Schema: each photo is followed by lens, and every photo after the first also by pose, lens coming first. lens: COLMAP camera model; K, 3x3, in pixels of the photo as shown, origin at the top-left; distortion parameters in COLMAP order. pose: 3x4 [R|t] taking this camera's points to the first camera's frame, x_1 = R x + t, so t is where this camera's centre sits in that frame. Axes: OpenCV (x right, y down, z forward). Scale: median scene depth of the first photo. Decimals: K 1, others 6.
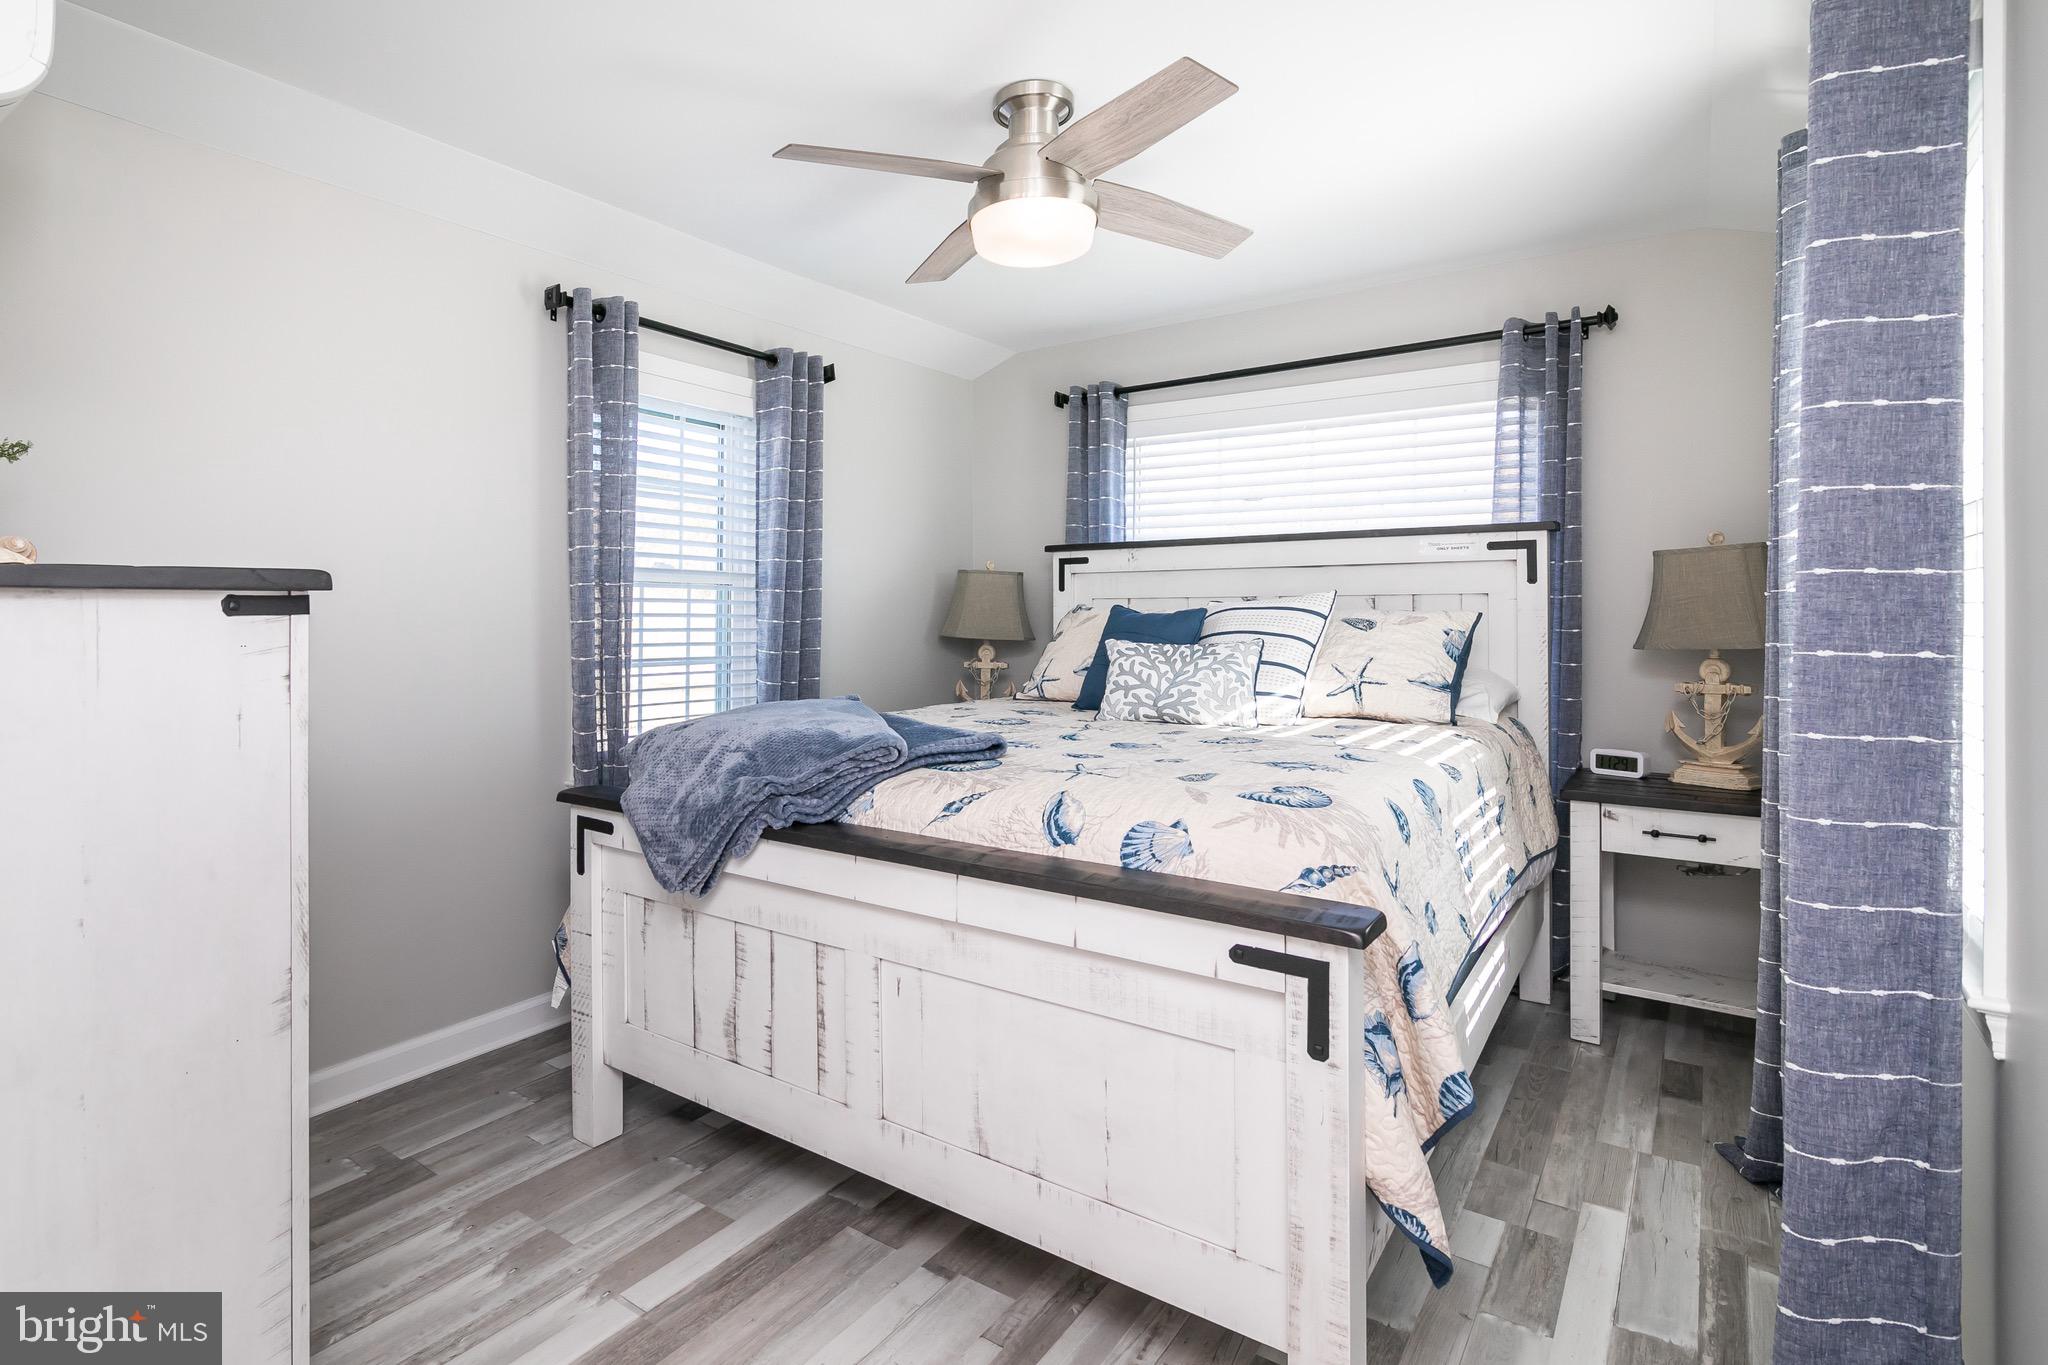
lens RADIAL K [[1046.7, 0, 950.3], [0, 1046.7, 616.4], [0, 0, 1]] dist [-0.000112, -0.000096]
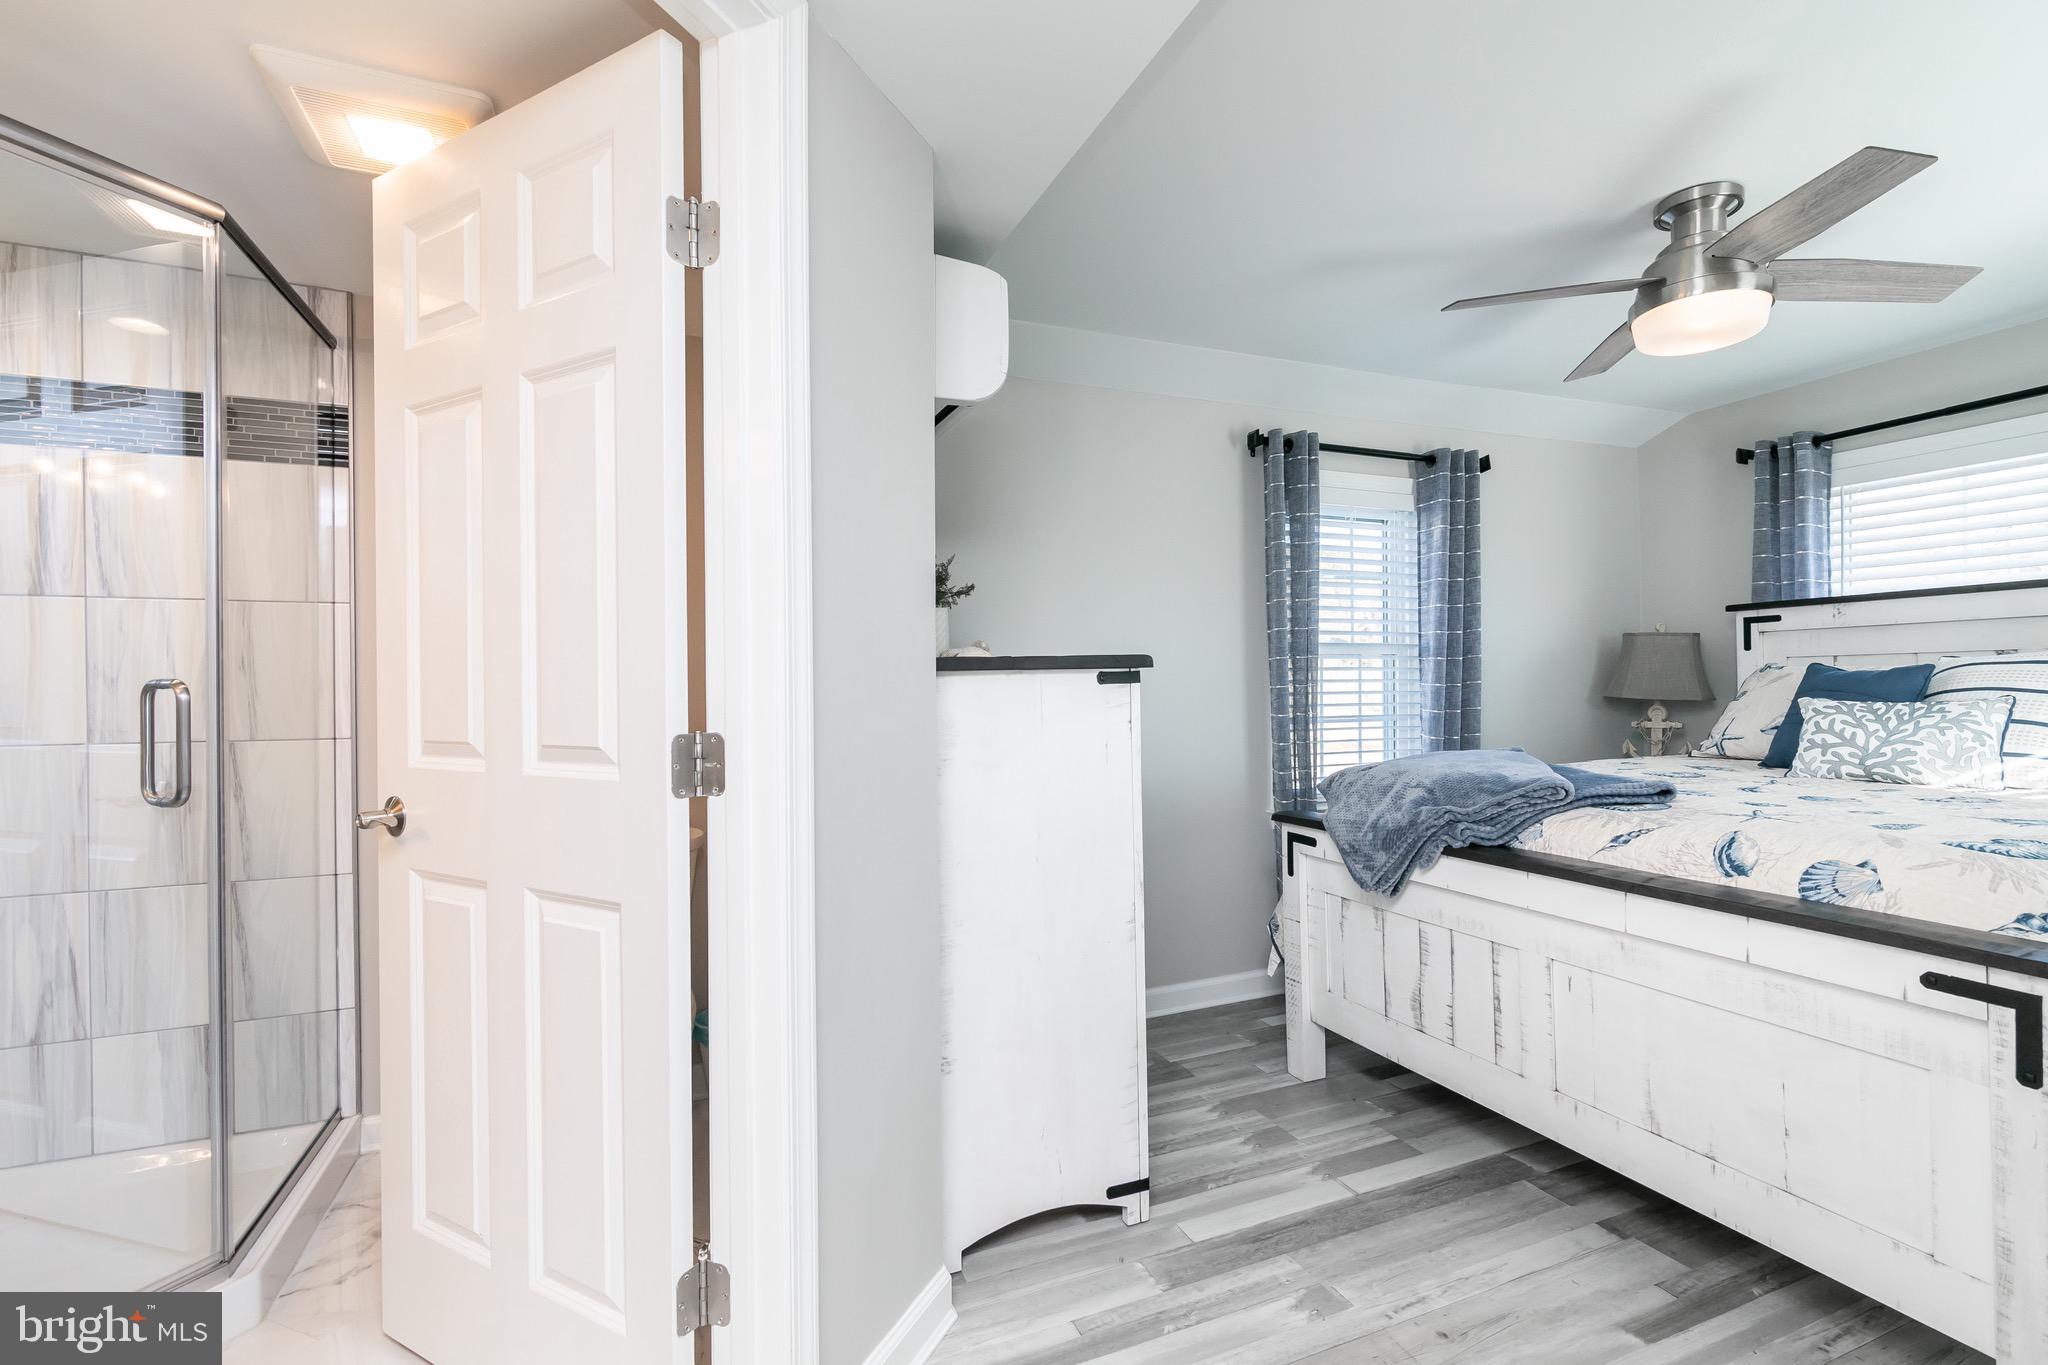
lens RADIAL K [[948.8, 0, 1021.3], [0, 948.8, 685.3], [0, 0, 1]] dist [-0.000270, -0.000121]
pose [[0.847552, -0.013269, -0.530547, -0.000197], [0.014288, 0.999896, -0.002183, 0.001524], [0.530521, -0.005731, 0.847653, -0.179090]]
